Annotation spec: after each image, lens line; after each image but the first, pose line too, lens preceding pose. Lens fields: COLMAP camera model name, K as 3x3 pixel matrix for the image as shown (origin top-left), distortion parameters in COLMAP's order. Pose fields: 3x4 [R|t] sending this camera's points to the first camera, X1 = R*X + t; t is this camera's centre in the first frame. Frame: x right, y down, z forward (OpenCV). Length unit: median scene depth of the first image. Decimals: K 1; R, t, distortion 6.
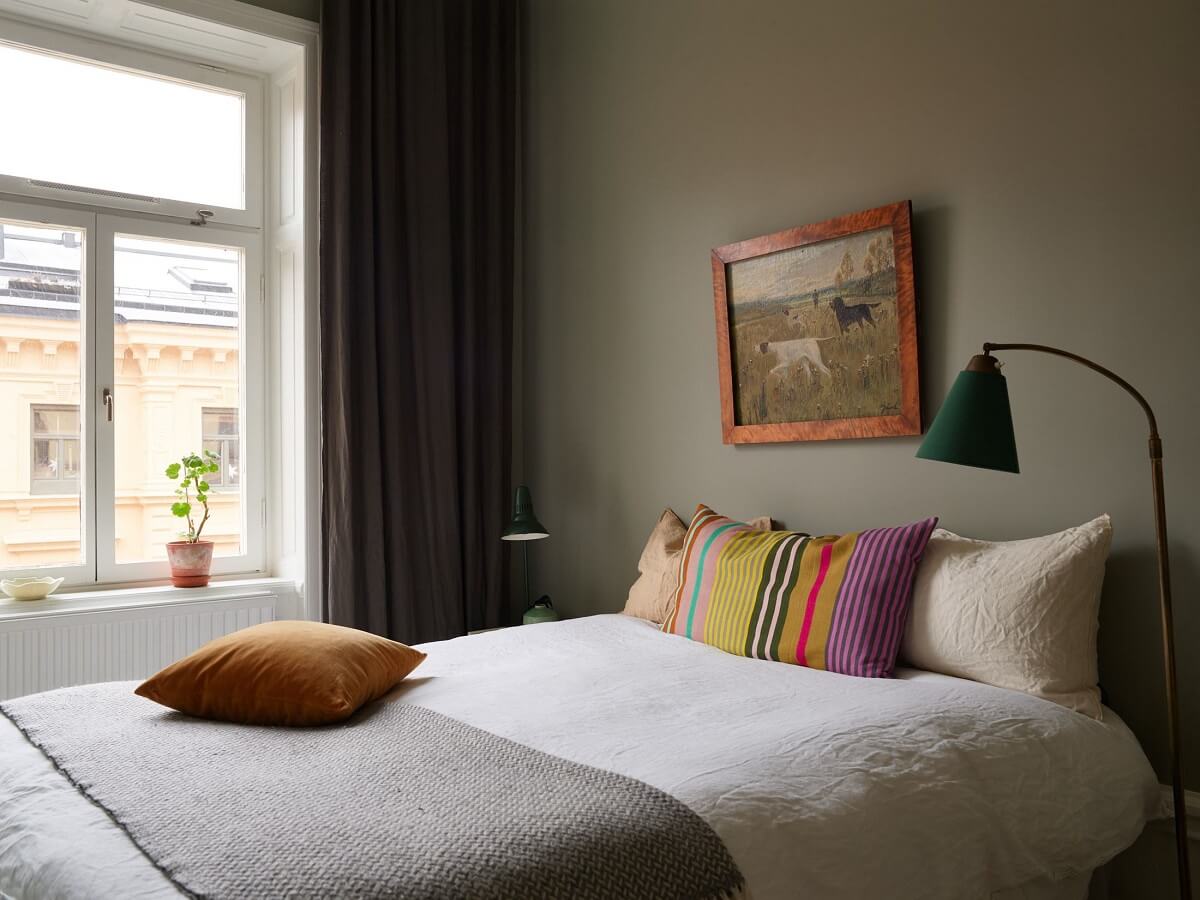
lens RADIAL K [[1039.0, 0, 605.6], [0, 1039.0, 445.7], [0, 0, 1]] dist [-0.000981, -0.004366]
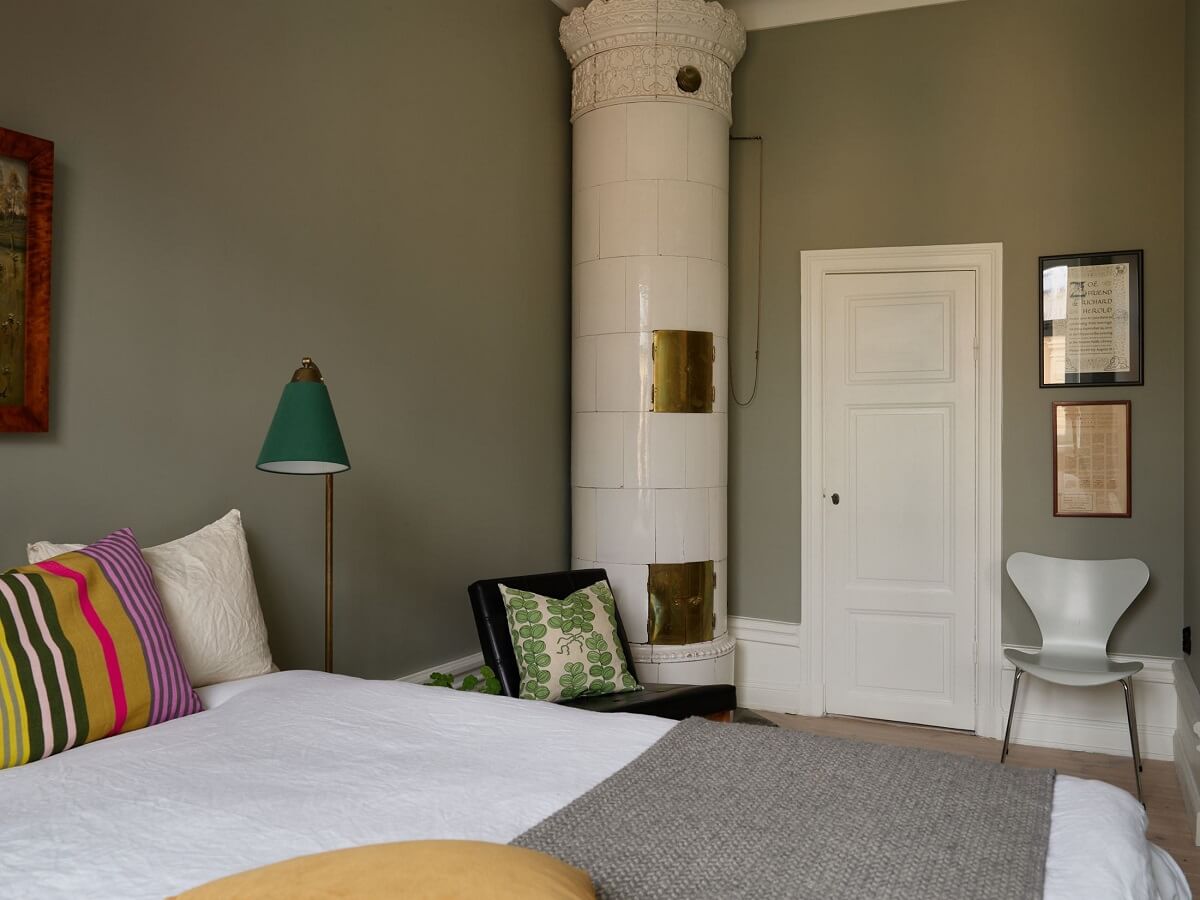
lens RADIAL K [[1039.0, 0, 605.6], [0, 1039.0, 445.7], [0, 0, 1]] dist [-0.000981, -0.004366]
pose [[-0.400013, 0.007970, 0.916475, -0.645650], [-0.004310, 0.999935, -0.010577, 0.006739], [-0.916499, -0.008181, -0.399953, 0.967903]]
